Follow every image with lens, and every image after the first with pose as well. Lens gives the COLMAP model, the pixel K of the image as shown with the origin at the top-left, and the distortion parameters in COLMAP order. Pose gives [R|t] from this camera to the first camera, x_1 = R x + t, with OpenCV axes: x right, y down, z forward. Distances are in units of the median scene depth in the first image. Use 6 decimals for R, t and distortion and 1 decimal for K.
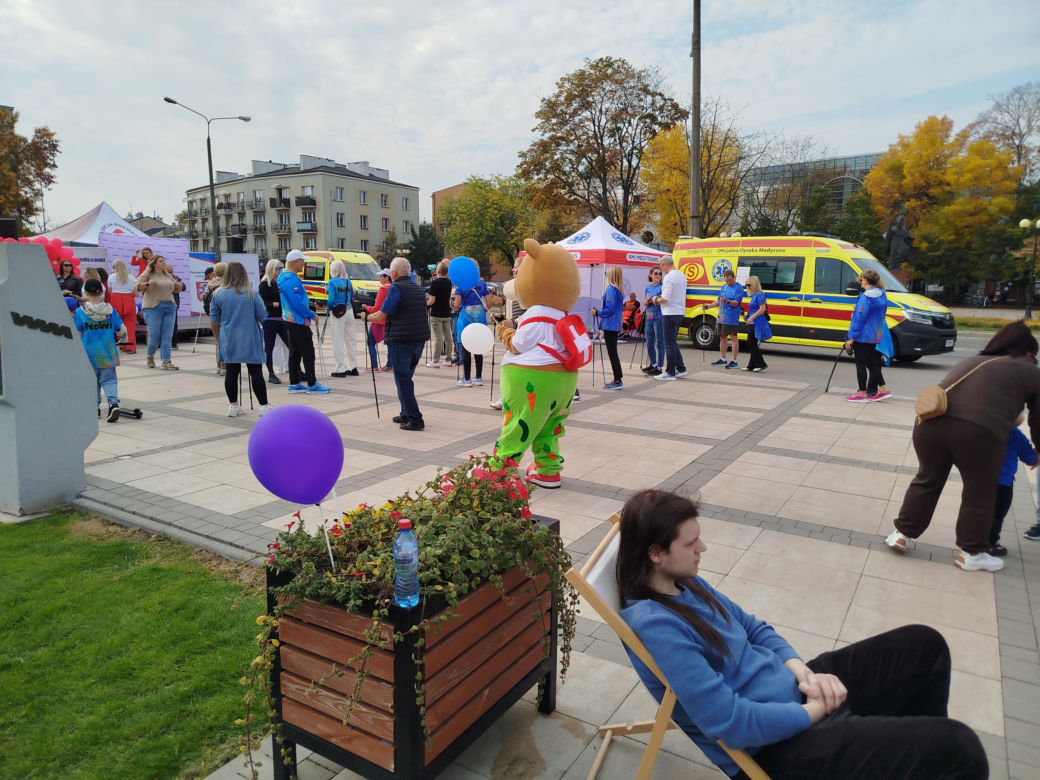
lens RADIAL K [[728.5, 0, 523.9], [0, 728.5, 385.3], [0, 0, 1]] dist [0.038528, -0.034167]
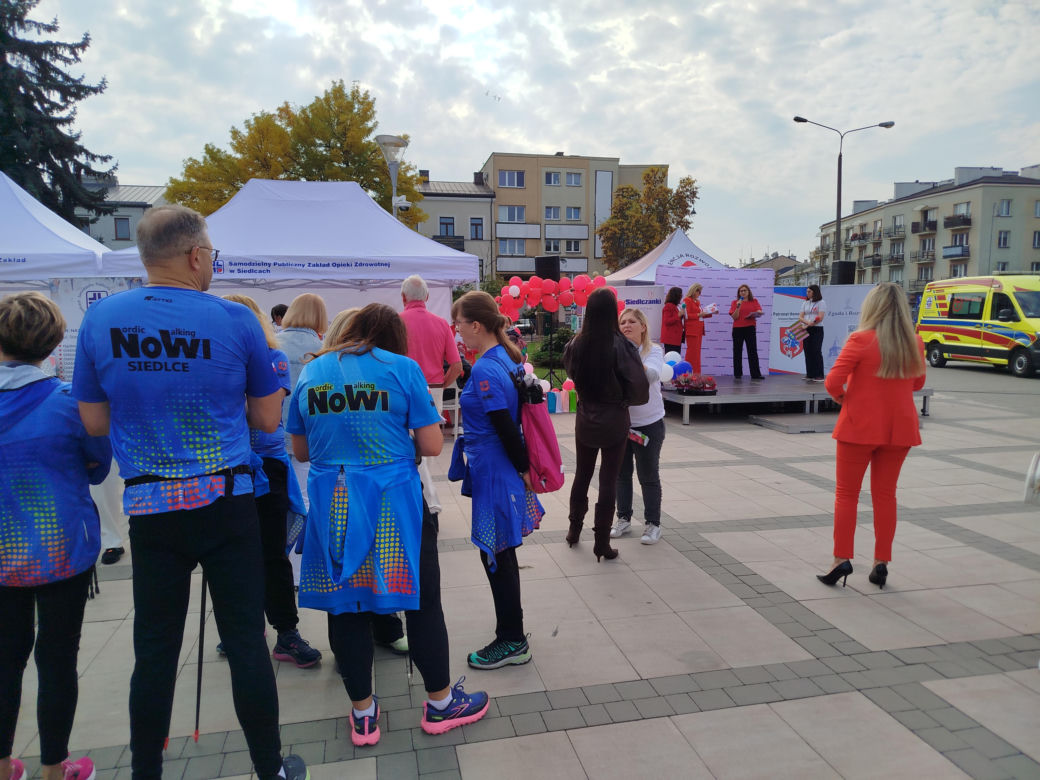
lens RADIAL K [[723.7, 0, 520.0], [0, 723.7, 390.0], [0, 0, 1]] dist [0.043668, -0.052534]
pose [[0.685702, 0.059565, -0.725441, -0.023256], [-0.088999, 0.996029, -0.002342, -0.012472], [0.722421, 0.066169, 0.688281, 0.074340]]
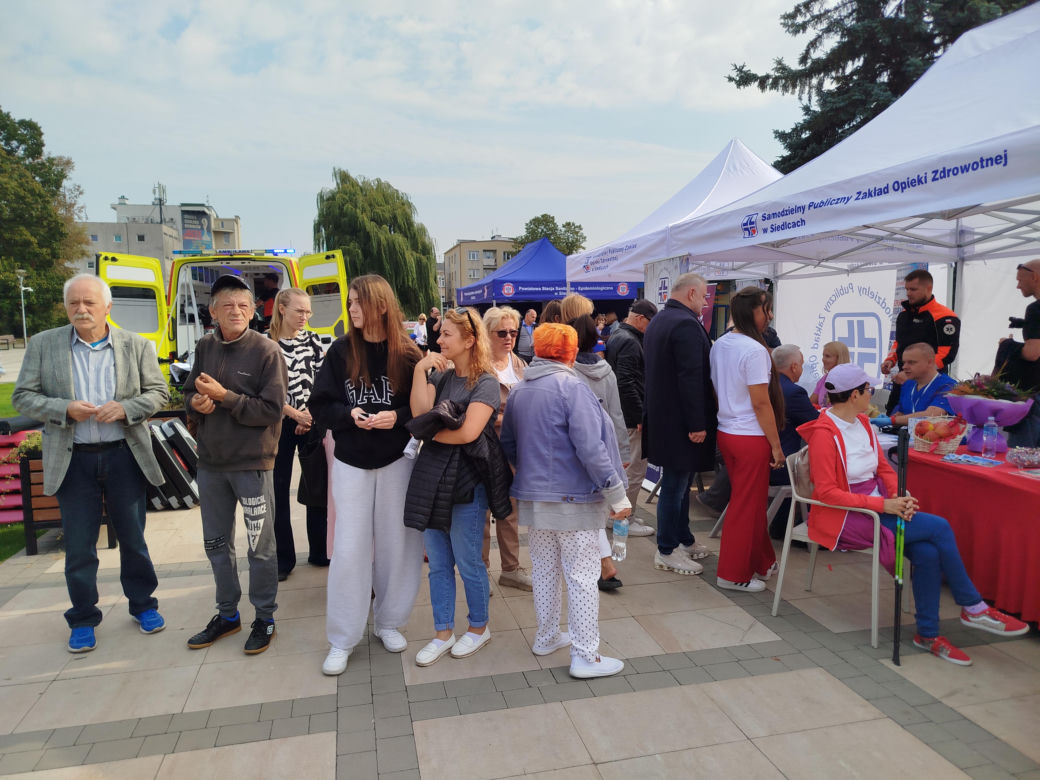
lens RADIAL K [[728.5, 0, 523.9], [0, 728.5, 385.3], [0, 0, 1]] dist [0.038528, -0.034167]
pose [[-0.712208, 0.066359, -0.698825, -0.071584], [-0.094623, 0.977360, 0.189244, -0.022920], [0.695562, 0.200906, -0.689804, 0.143155]]
